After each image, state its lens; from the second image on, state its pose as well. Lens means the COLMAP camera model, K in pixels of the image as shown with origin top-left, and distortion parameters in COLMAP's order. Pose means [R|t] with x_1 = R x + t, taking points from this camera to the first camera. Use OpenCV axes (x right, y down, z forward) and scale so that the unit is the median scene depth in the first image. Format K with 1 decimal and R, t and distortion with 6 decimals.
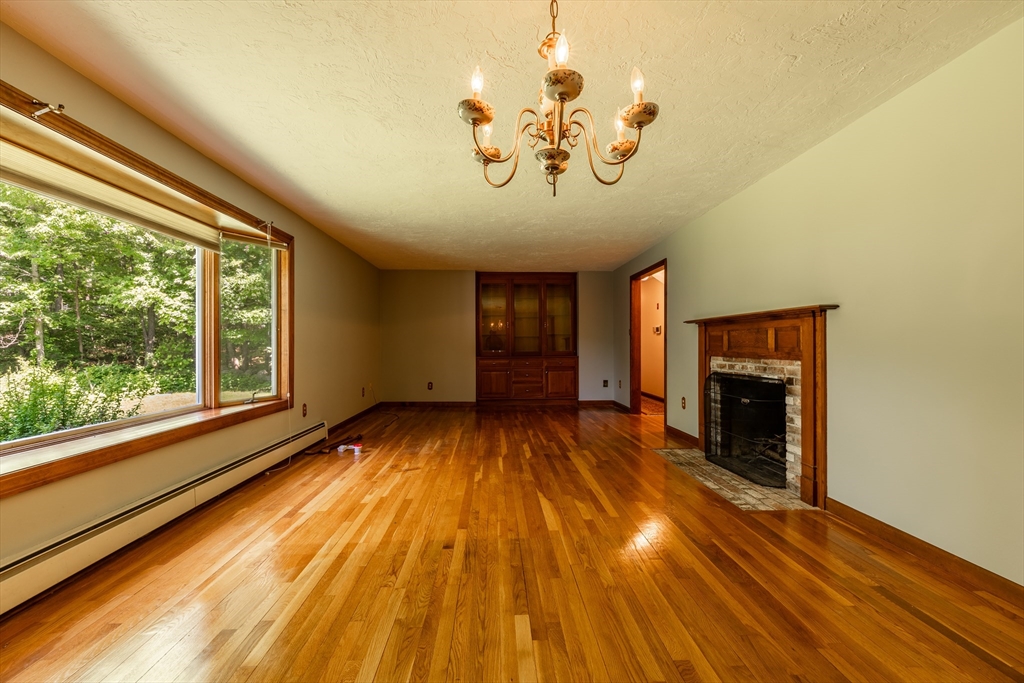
lens RADIAL K [[441.2, 0, 510.2], [0, 441.2, 344.0], [0, 0, 1]] dist [0.001685, -0.000642]
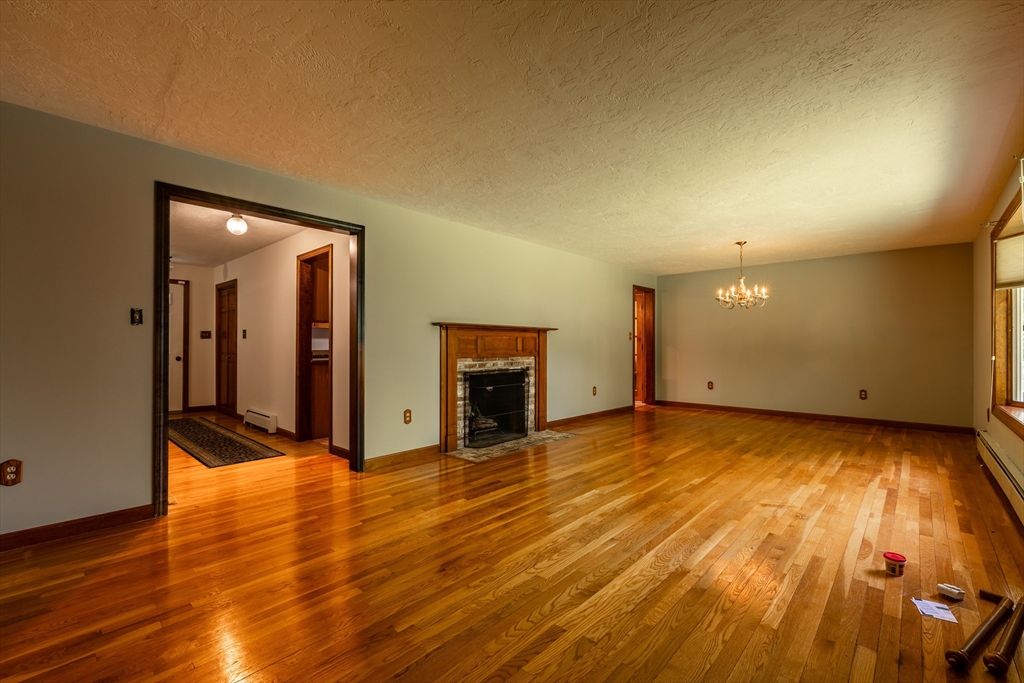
lens RADIAL K [[441.2, 0, 512.1], [0, 441.2, 344.9], [0, 0, 1]] dist [0.001685, -0.000642]
pose [[-0.712035, 0.006491, 0.702114, -0.477263], [0.000699, 0.999963, -0.008535, 0.005014], [-0.702144, -0.005587, -0.712013, 2.017631]]
